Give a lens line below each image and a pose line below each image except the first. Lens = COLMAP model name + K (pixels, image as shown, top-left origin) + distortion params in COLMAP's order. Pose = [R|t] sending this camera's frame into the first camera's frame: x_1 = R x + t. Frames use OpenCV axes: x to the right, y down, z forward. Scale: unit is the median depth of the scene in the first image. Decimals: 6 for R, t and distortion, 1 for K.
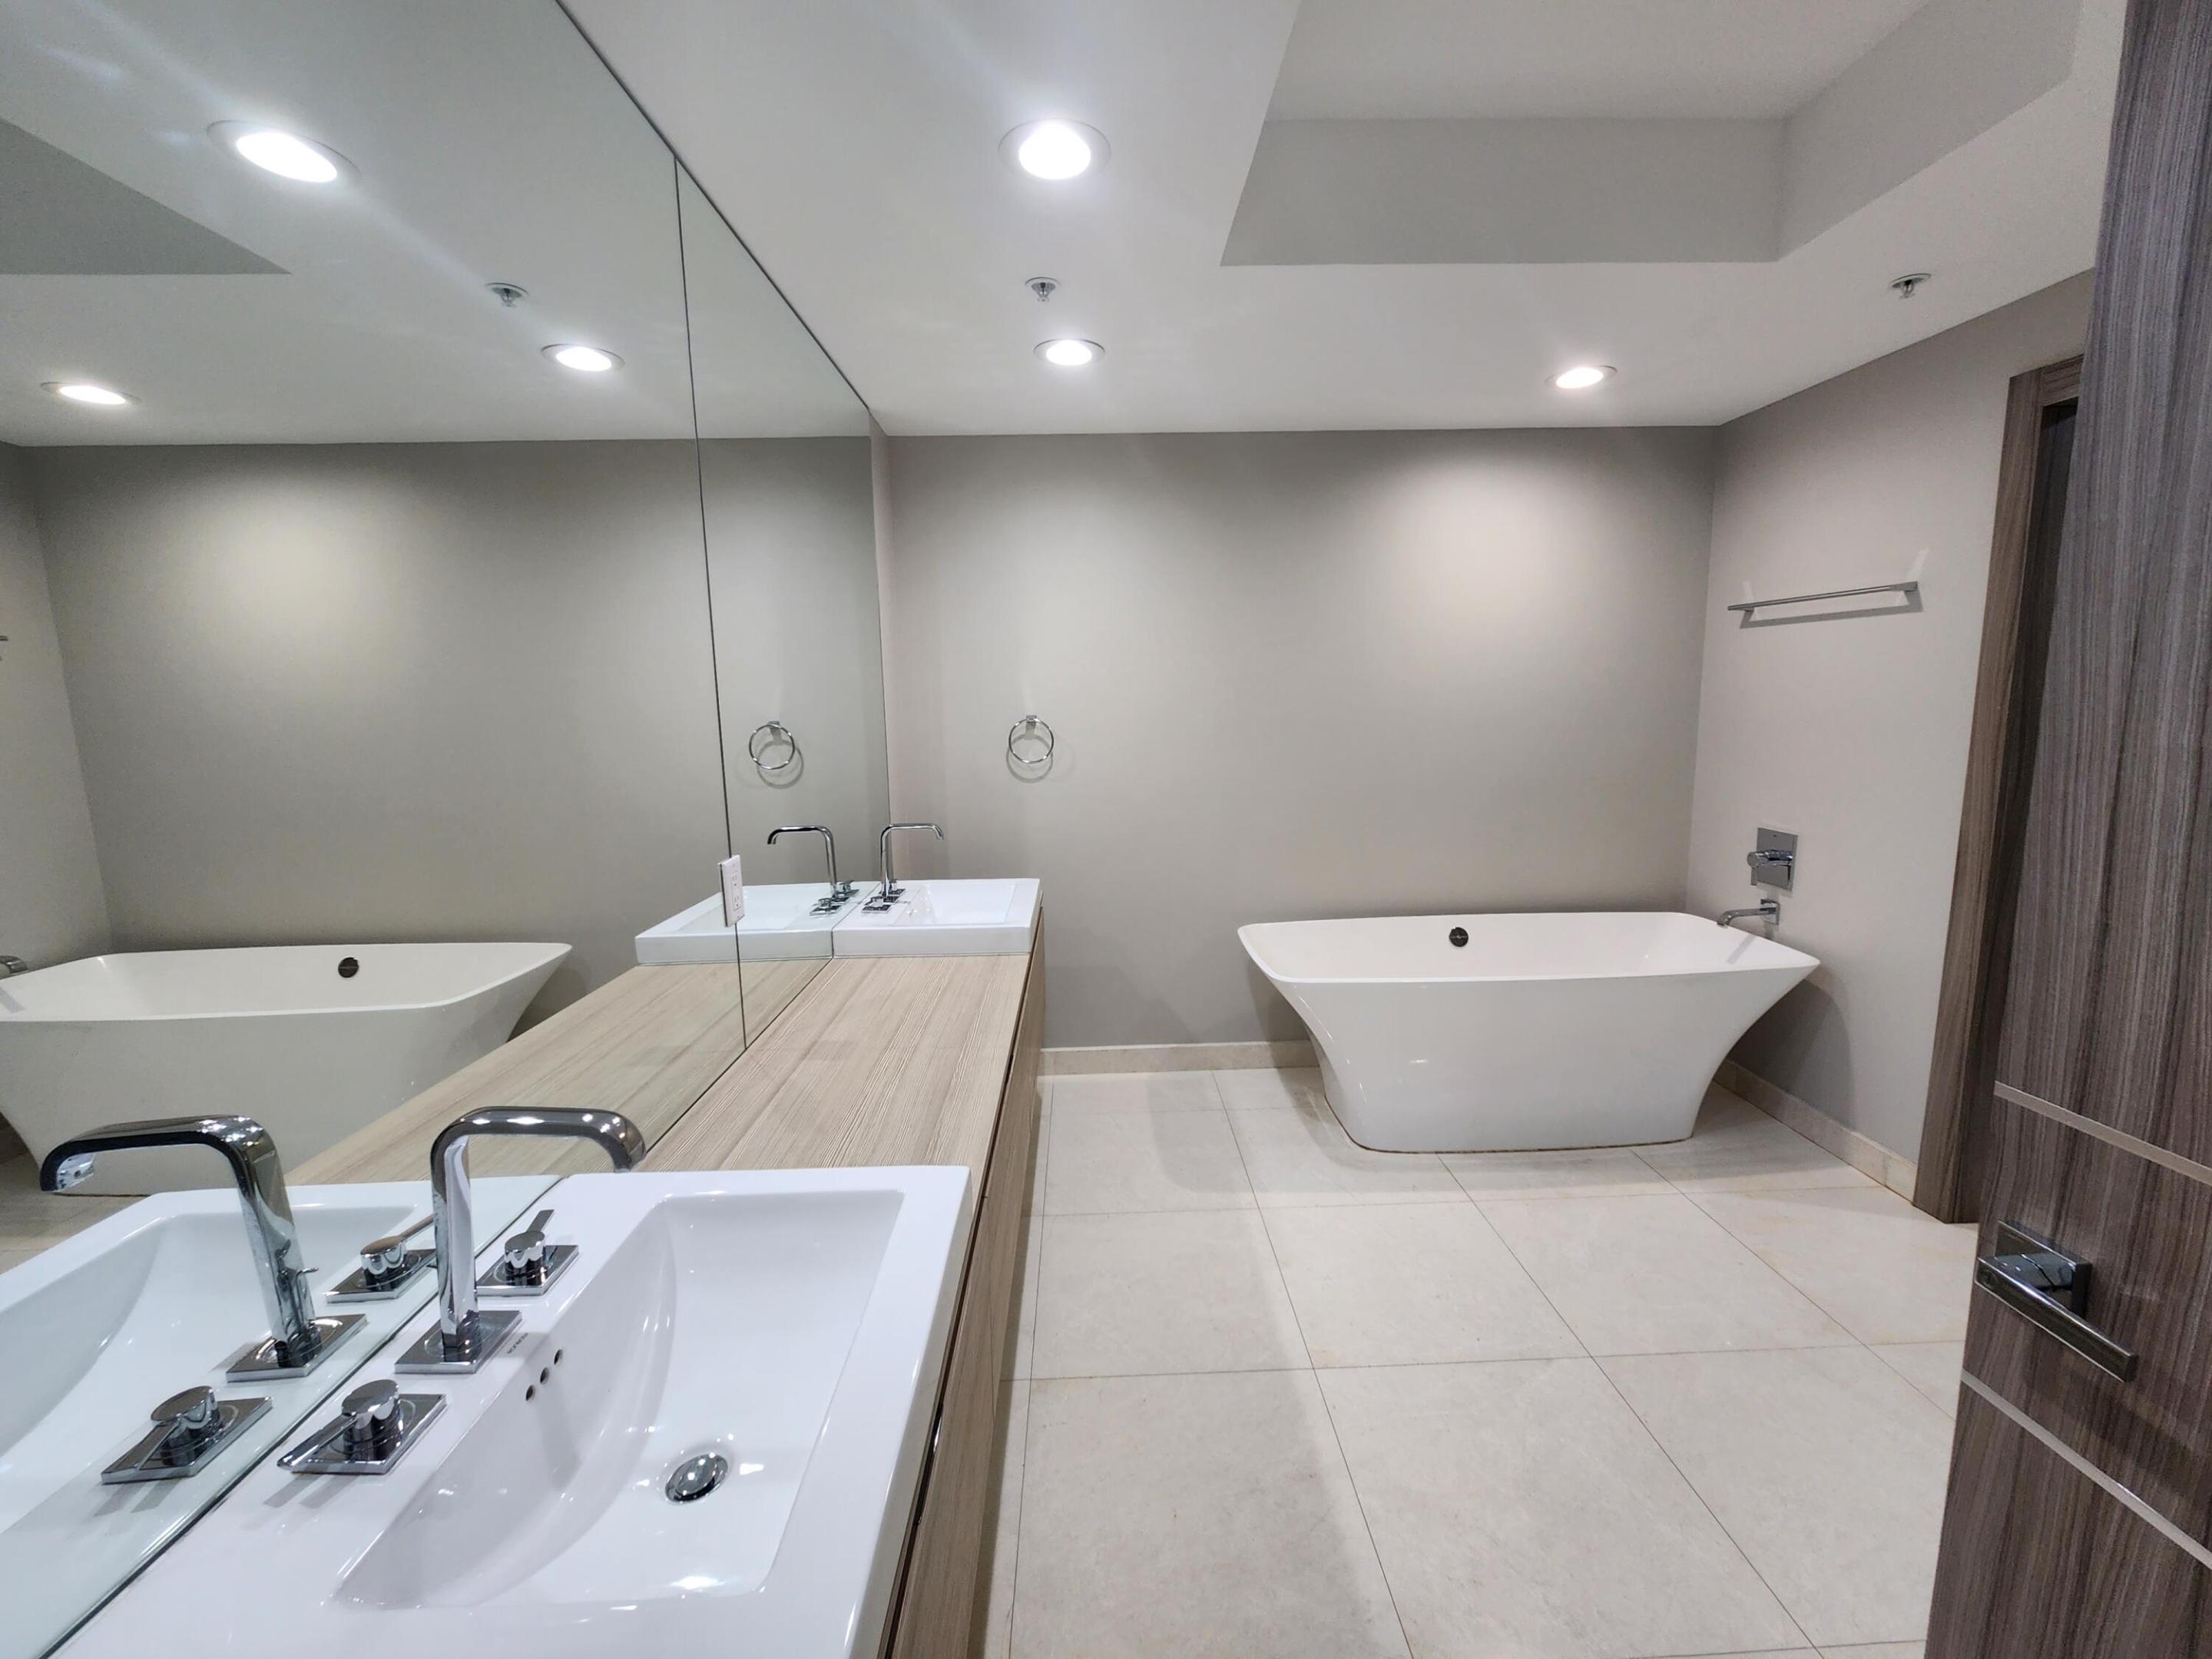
lens RADIAL K [[902.4, 0, 1112.2], [0, 902.4, 817.3], [0, 0, 1]] dist [-0.000313, -0.000349]
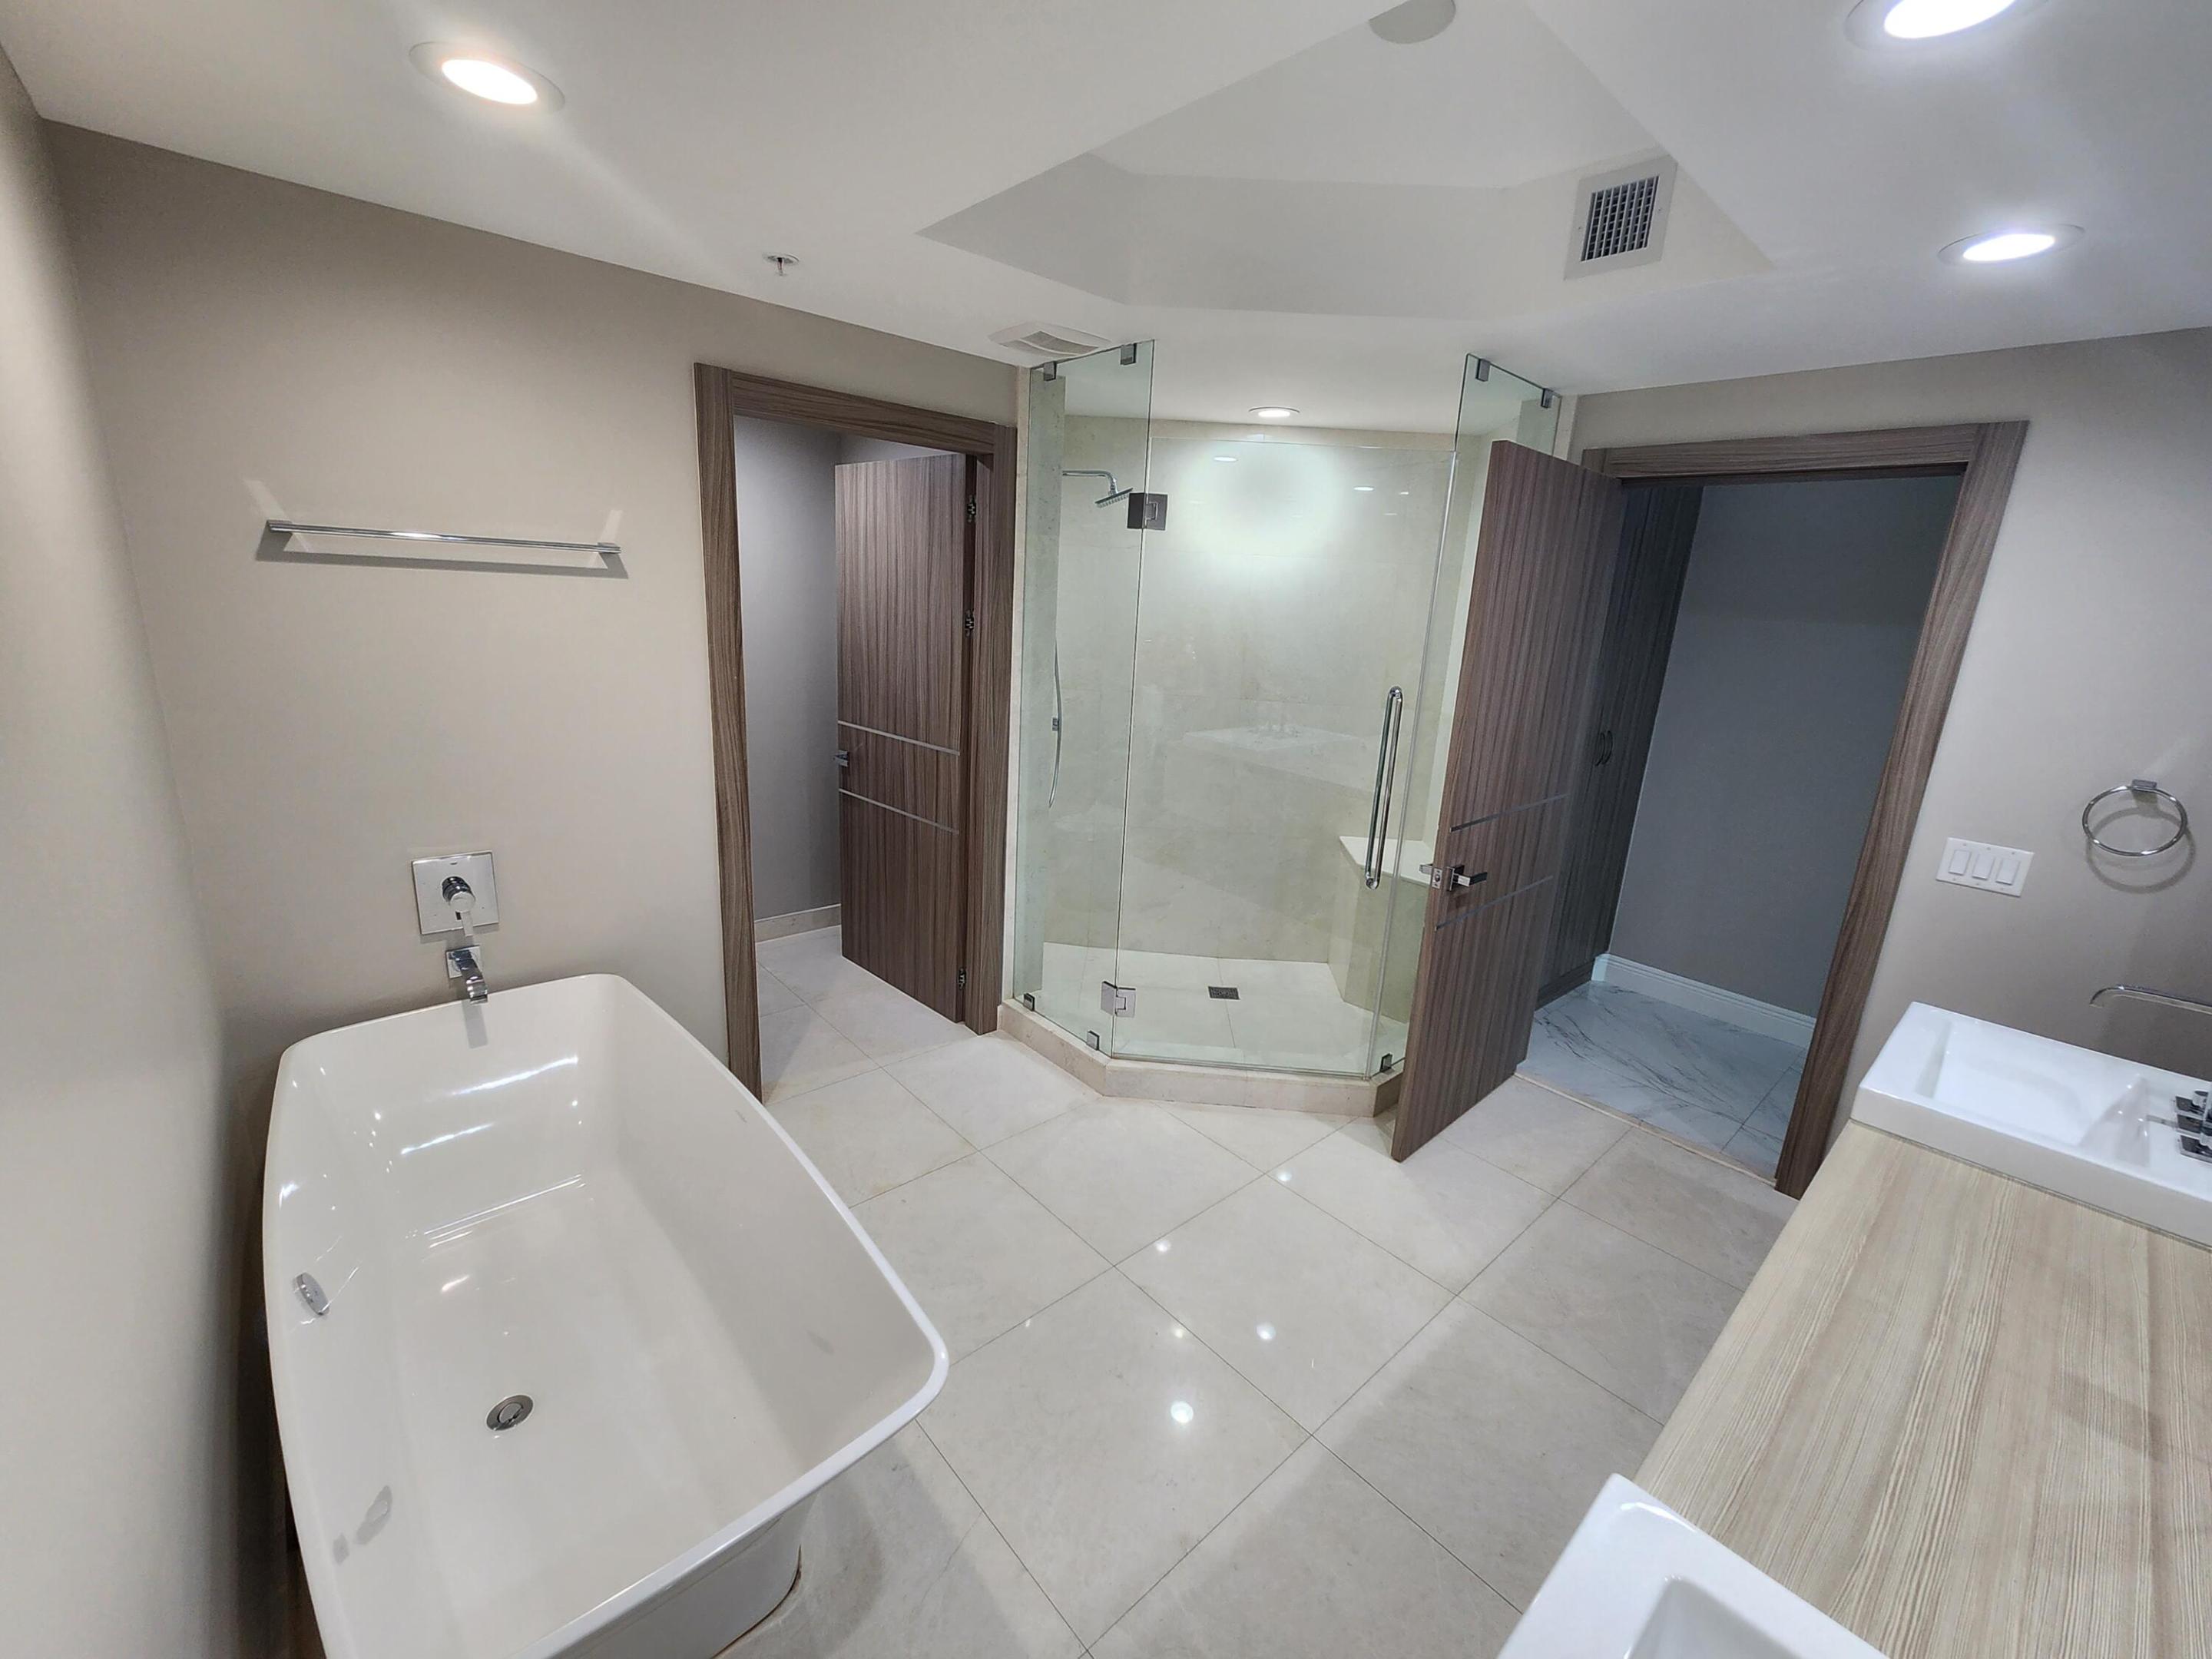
lens RADIAL K [[902.4, 0, 1112.2], [0, 902.4, 817.3], [0, 0, 1]] dist [-0.000313, -0.000349]
pose [[-0.643941, -0.204248, 0.737308, -0.168945], [0.061558, 0.946750, 0.316030, -0.258854], [-0.762594, 0.248892, -0.597078, 1.237781]]
